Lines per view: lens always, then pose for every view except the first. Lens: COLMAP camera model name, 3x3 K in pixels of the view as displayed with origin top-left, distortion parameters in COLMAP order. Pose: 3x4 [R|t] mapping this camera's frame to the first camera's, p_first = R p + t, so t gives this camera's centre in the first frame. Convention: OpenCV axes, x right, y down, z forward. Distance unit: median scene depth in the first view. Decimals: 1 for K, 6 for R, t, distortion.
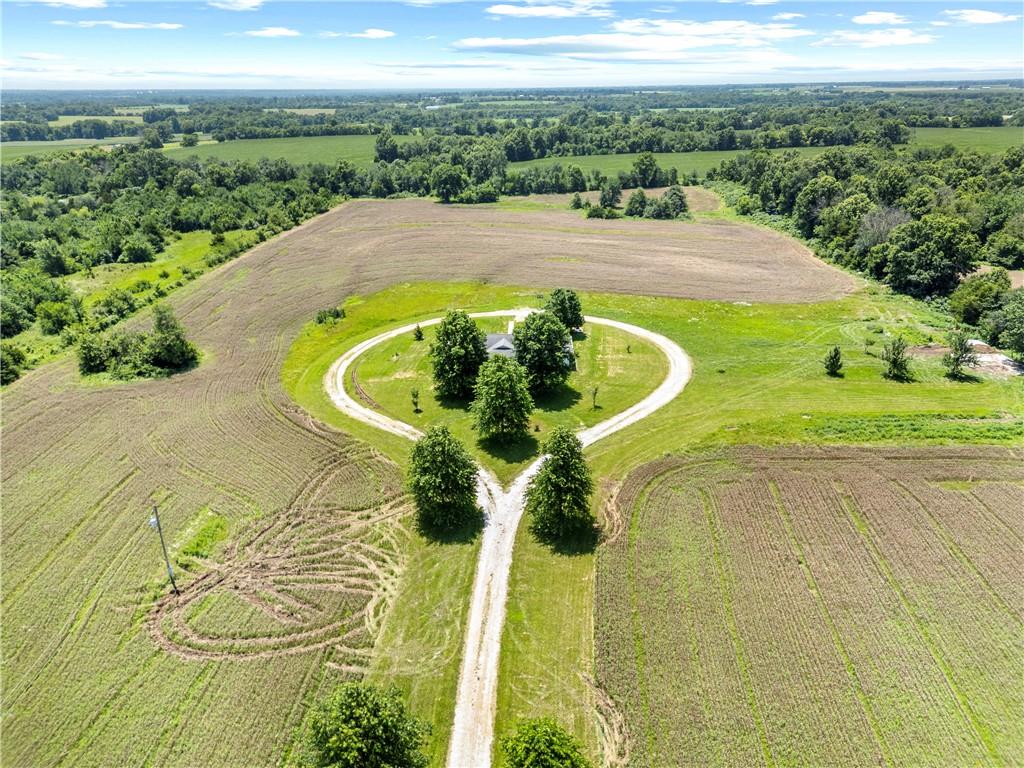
lens RADIAL K [[712.8, 0, 509.3], [0, 712.8, 379.0], [0, 0, 1]] dist [0.079485, -0.084557]
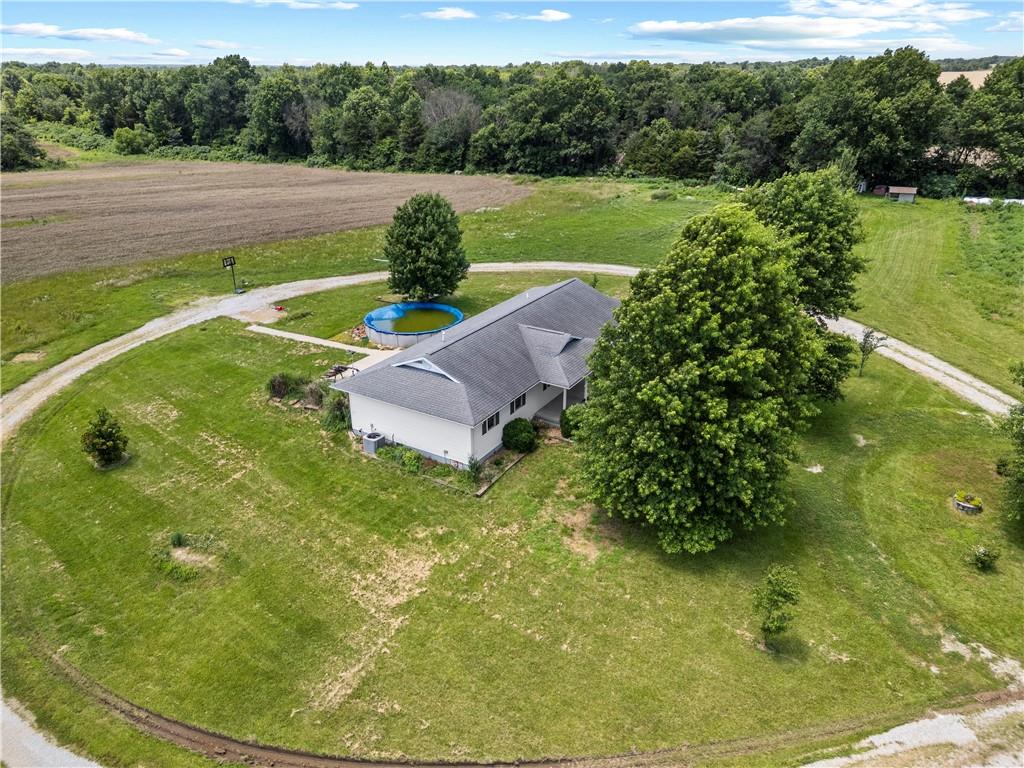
lens RADIAL K [[712.8, 0, 509.3], [0, 712.8, 379.0], [0, 0, 1]] dist [0.079485, -0.084557]
pose [[0.491107, -0.338260, 0.802741, -0.130483], [0.325529, 0.926028, 0.191057, -0.044478], [-0.807988, 0.167486, 0.564892, 0.357151]]
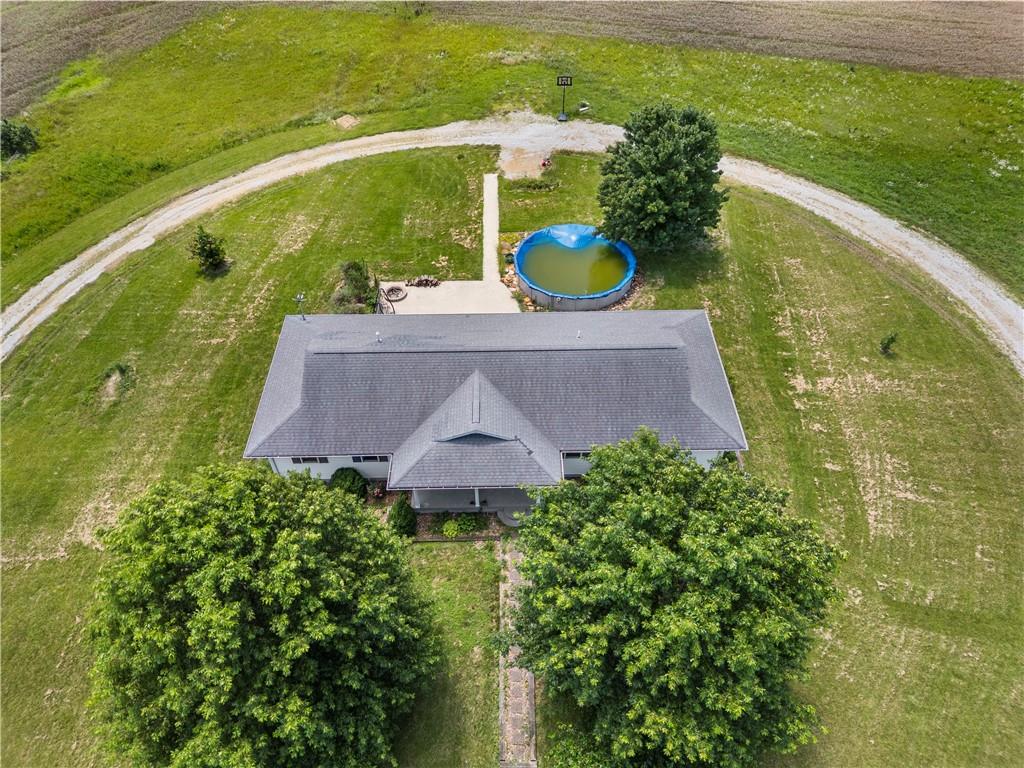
lens RADIAL K [[712.8, 0, 509.3], [0, 712.8, 379.0], [0, 0, 1]] dist [0.079485, -0.084557]
pose [[0.998637, -0.032476, 0.040858, -0.003114], [0.012652, 0.910110, 0.414174, -0.072422], [-0.050636, -0.413093, 0.909280, 0.333421]]
